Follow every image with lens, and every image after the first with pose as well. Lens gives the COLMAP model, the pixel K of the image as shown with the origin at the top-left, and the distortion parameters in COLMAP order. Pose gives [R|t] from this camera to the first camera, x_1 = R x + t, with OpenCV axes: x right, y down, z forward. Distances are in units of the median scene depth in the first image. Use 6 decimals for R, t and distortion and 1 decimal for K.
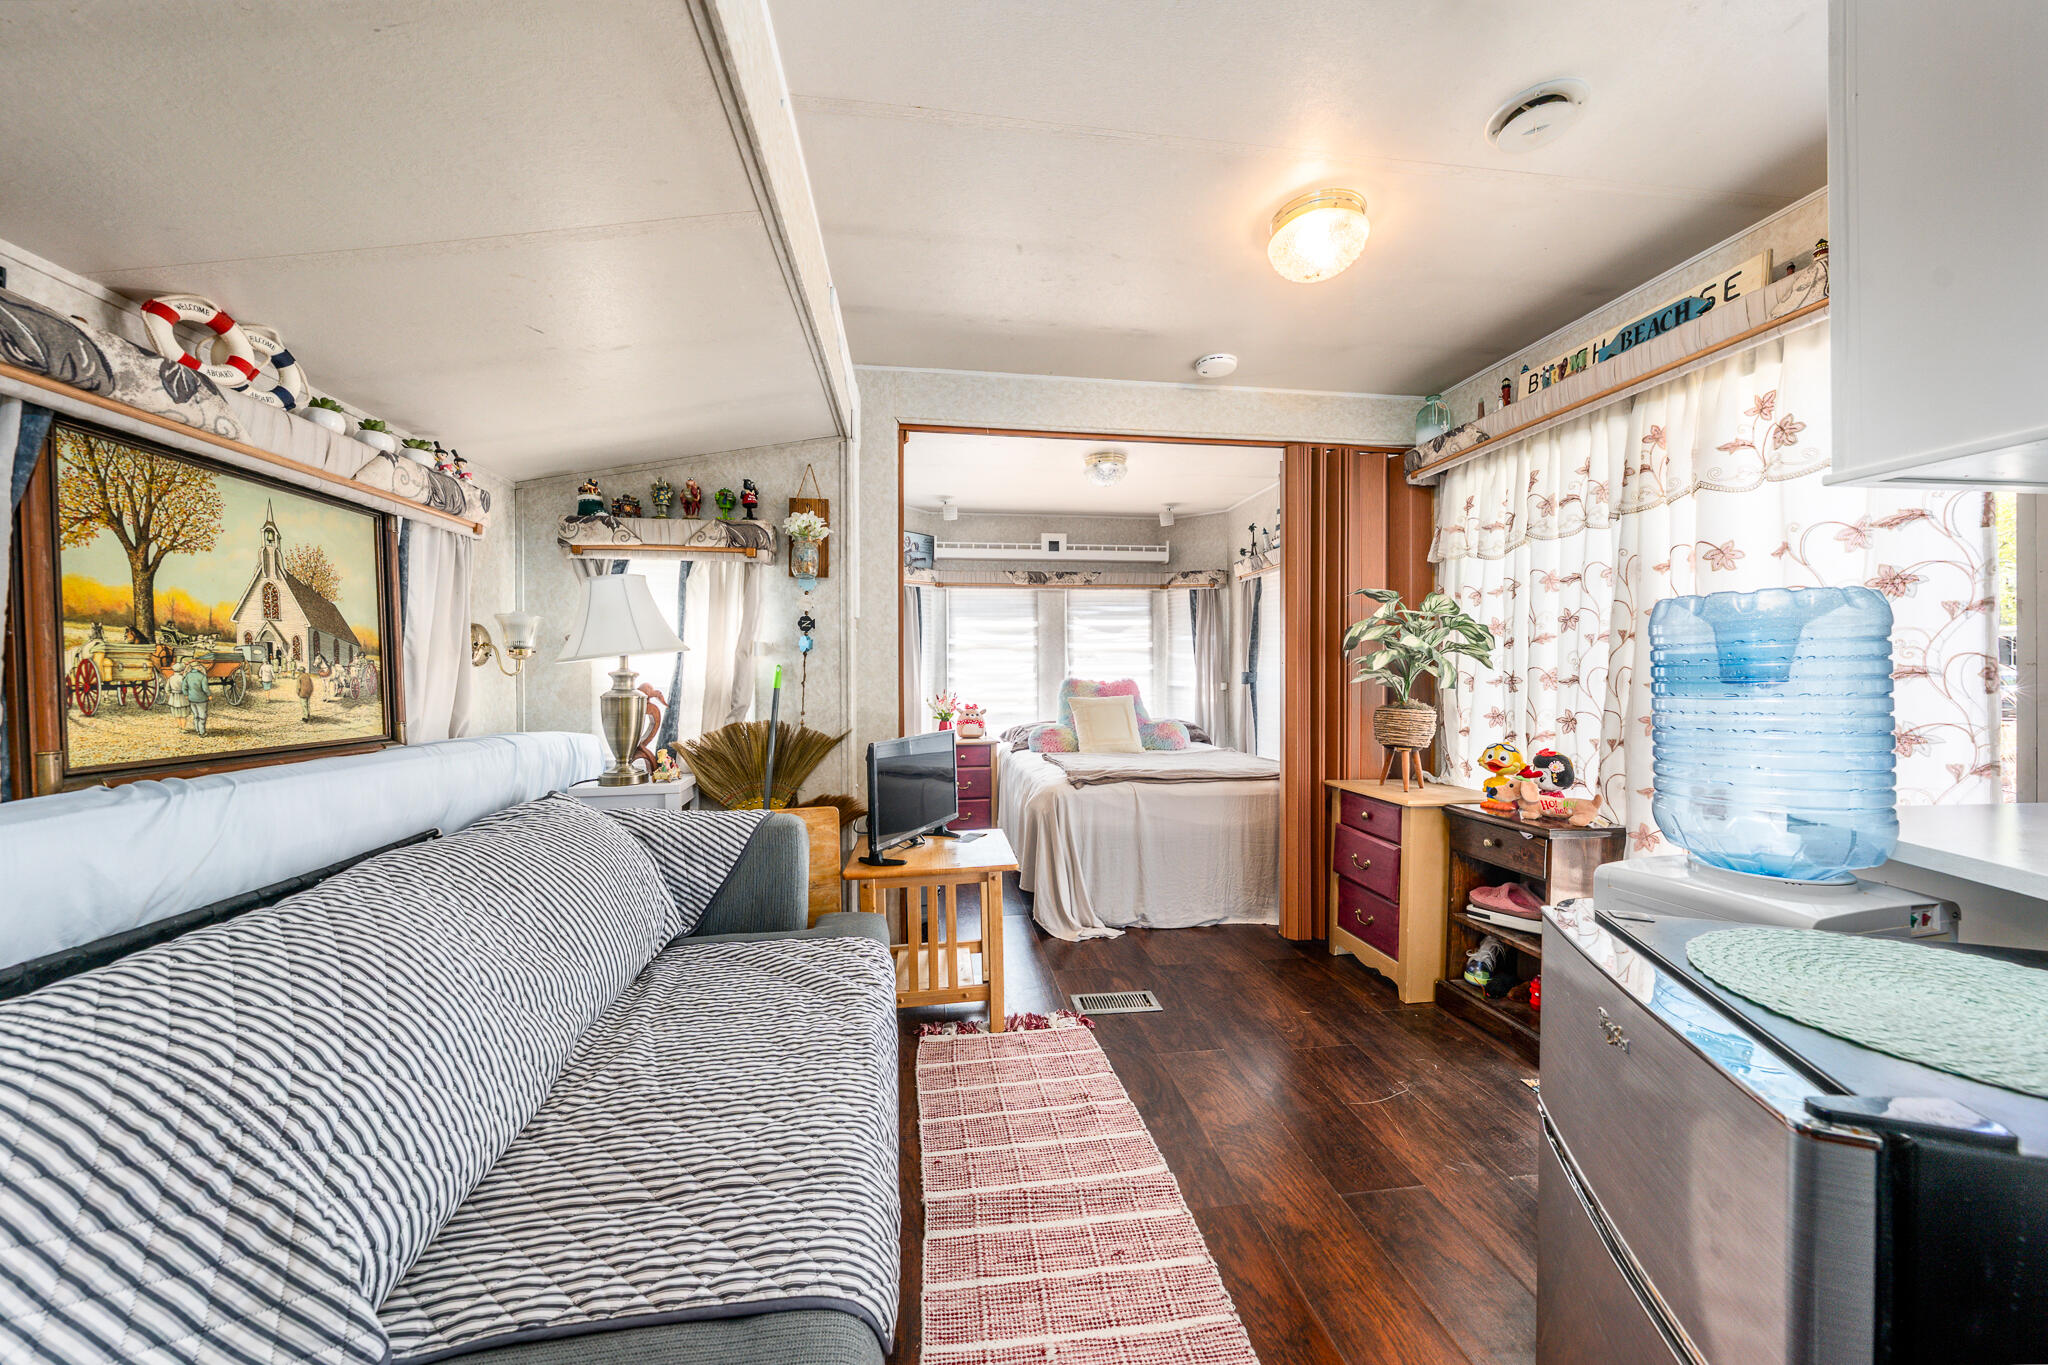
lens RADIAL K [[695.6, 0, 1014.9], [0, 695.6, 686.7], [0, 0, 1]] dist [-0.005565, 0.000360]
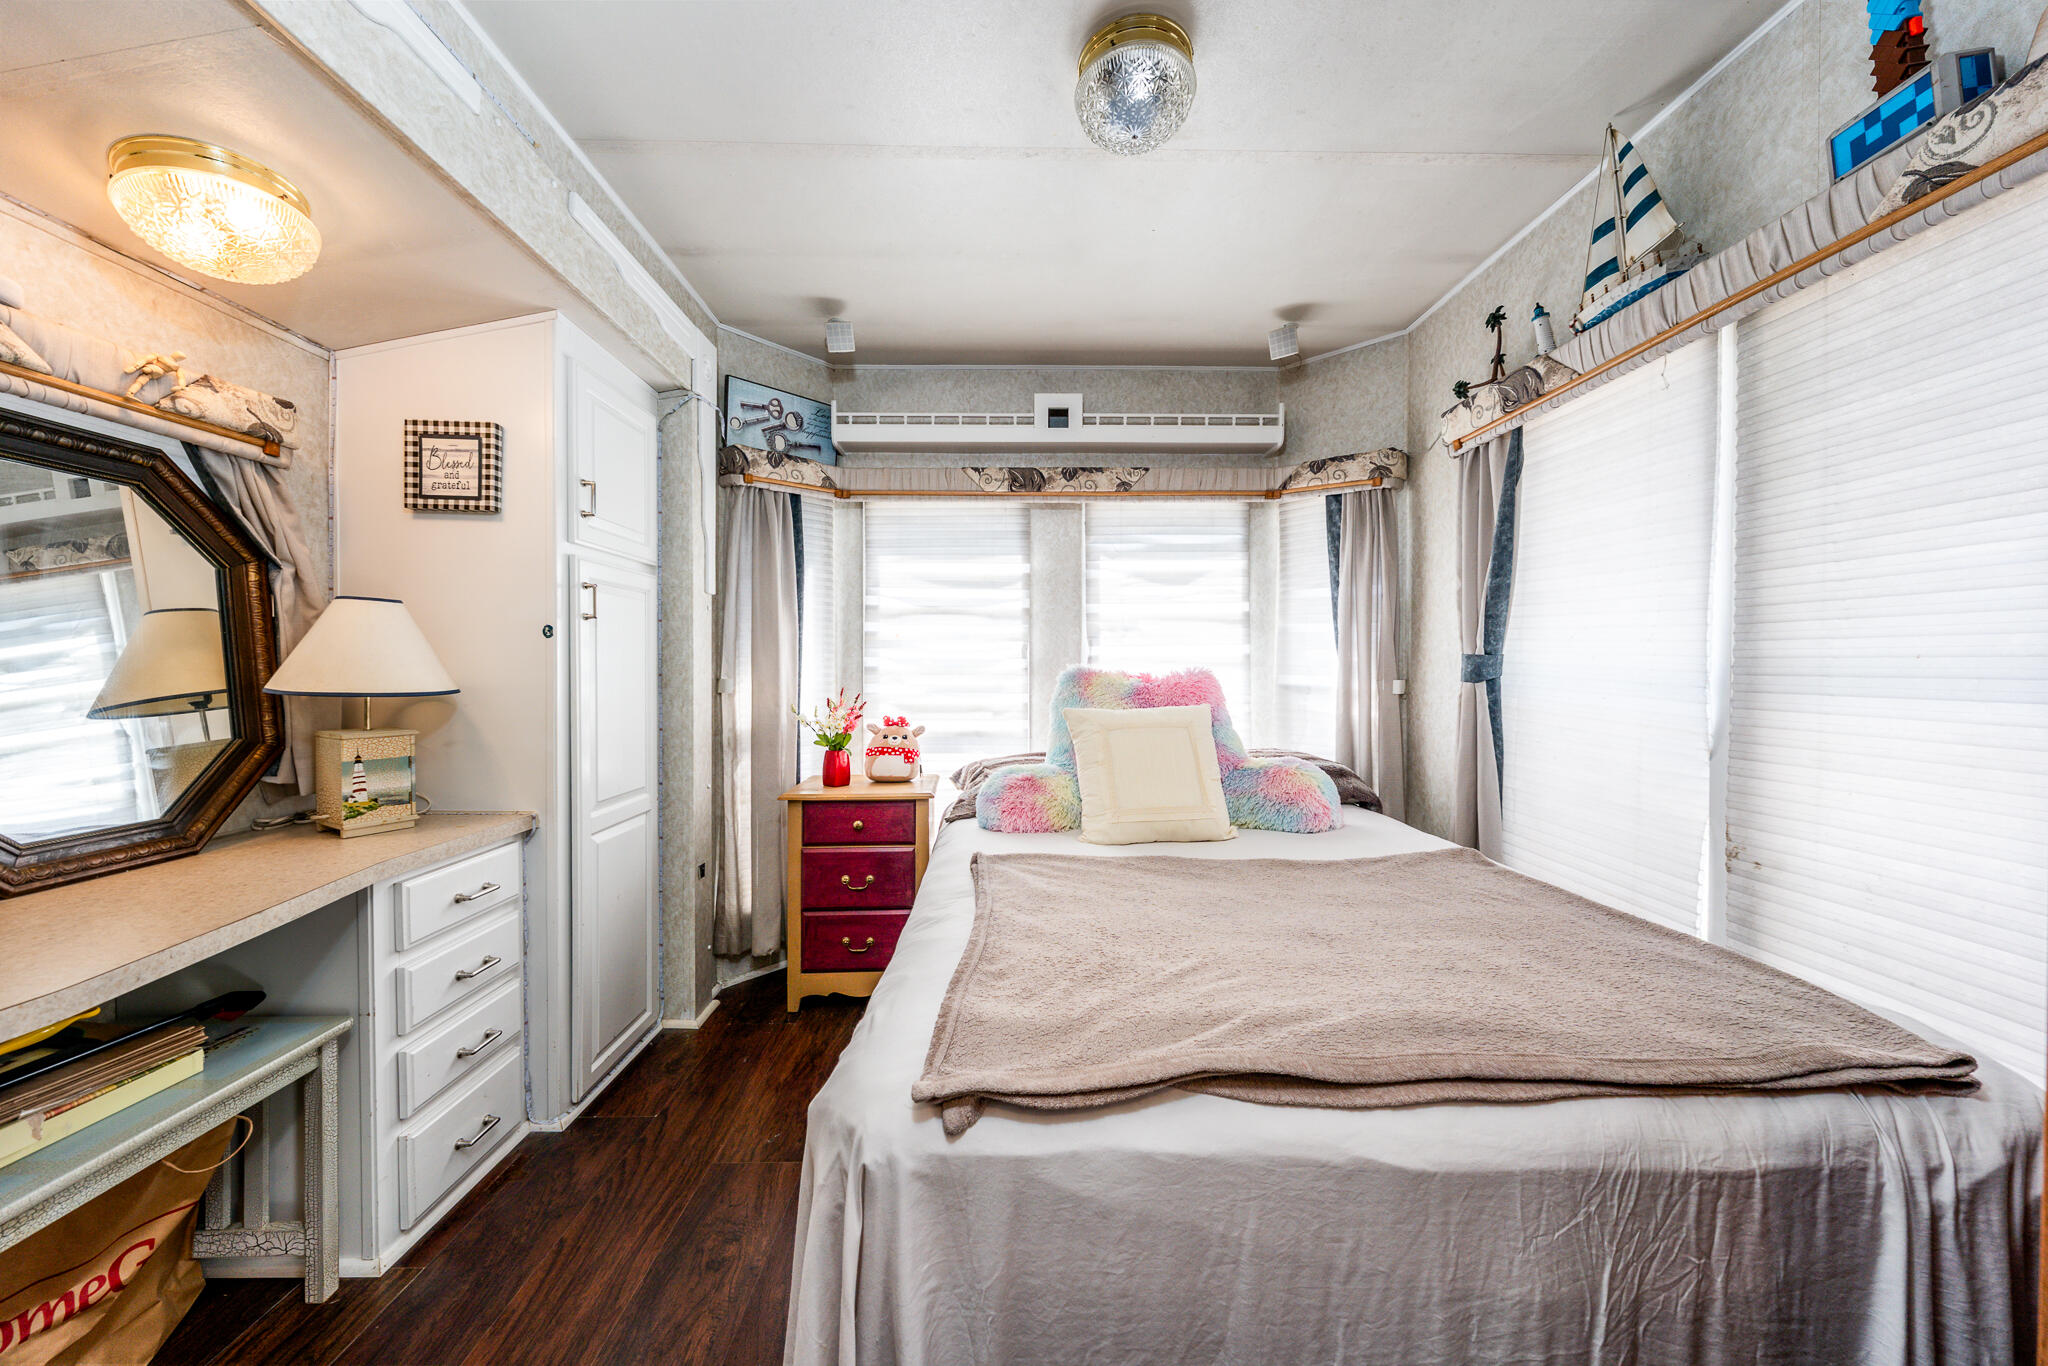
lens RADIAL K [[695.6, 0, 1019.2], [0, 695.6, 680.6], [0, 0, 1]] dist [-0.005565, 0.000360]
pose [[0.994880, 0.007554, -0.100780, 0.152493], [-0.008081, 0.999956, -0.004826, -0.001255], [0.100739, 0.005616, 0.994897, 0.892239]]
